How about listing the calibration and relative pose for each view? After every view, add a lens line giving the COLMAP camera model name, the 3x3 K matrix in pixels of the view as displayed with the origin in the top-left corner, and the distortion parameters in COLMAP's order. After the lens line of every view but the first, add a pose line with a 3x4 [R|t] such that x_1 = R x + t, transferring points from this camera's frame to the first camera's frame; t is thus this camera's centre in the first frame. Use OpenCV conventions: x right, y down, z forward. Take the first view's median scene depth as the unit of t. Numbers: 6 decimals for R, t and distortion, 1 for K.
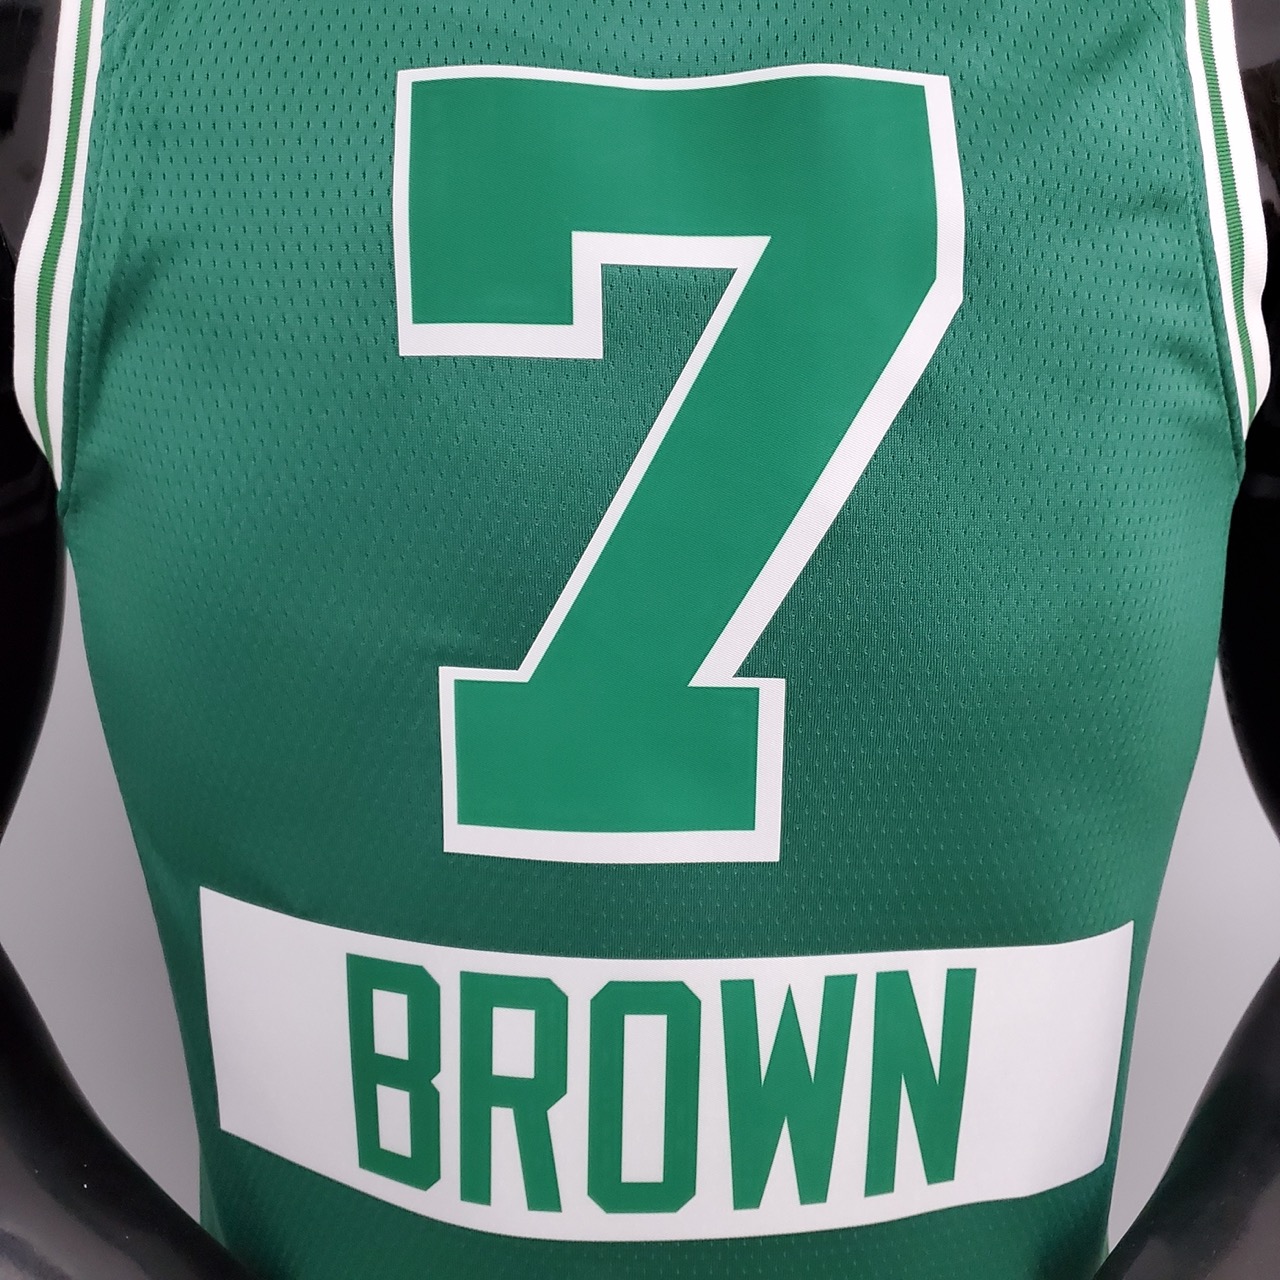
lens RADIAL K [[1279.1, 0, 642.3], [0, 1279.1, 599.6], [0, 0, 1]] dist [0.013549, 0.000000]
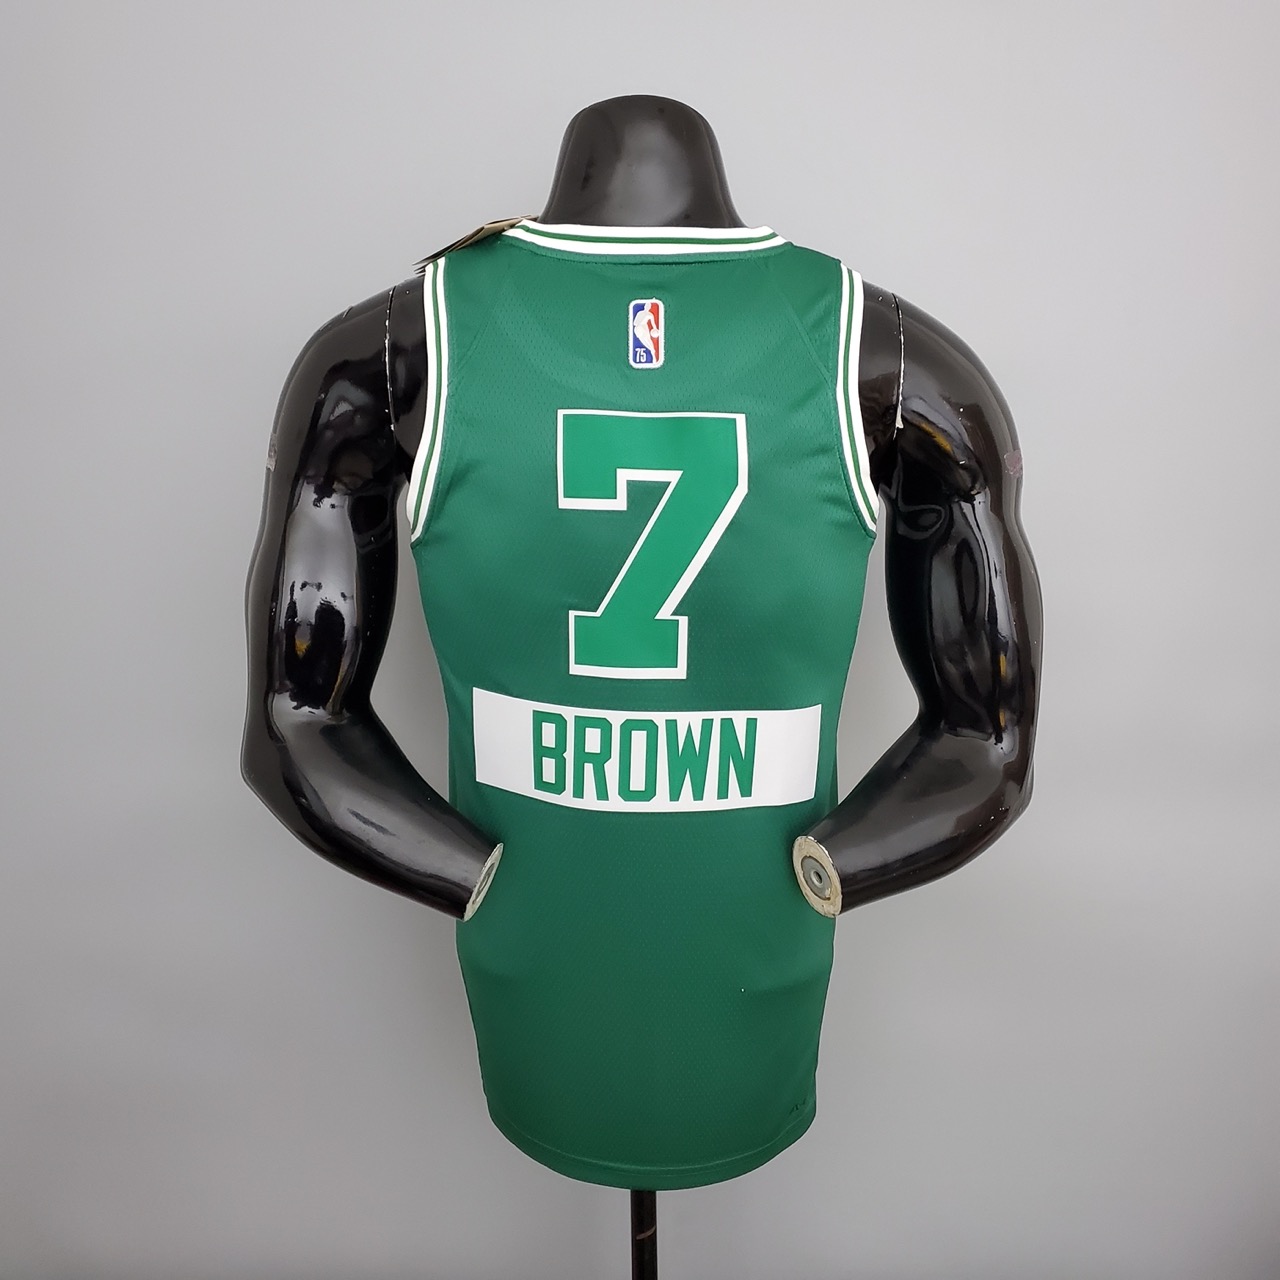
lens RADIAL K [[1279.1, 0, 673.4], [0, 1279.1, 683.3], [0, 0, 1]] dist [0.013549, 0.000000]
pose [[0.999715, 0.011459, 0.020943, 0.018295], [-0.014570, 0.987805, 0.155011, -0.229429], [-0.018911, -0.155272, 0.987691, -1.831269]]
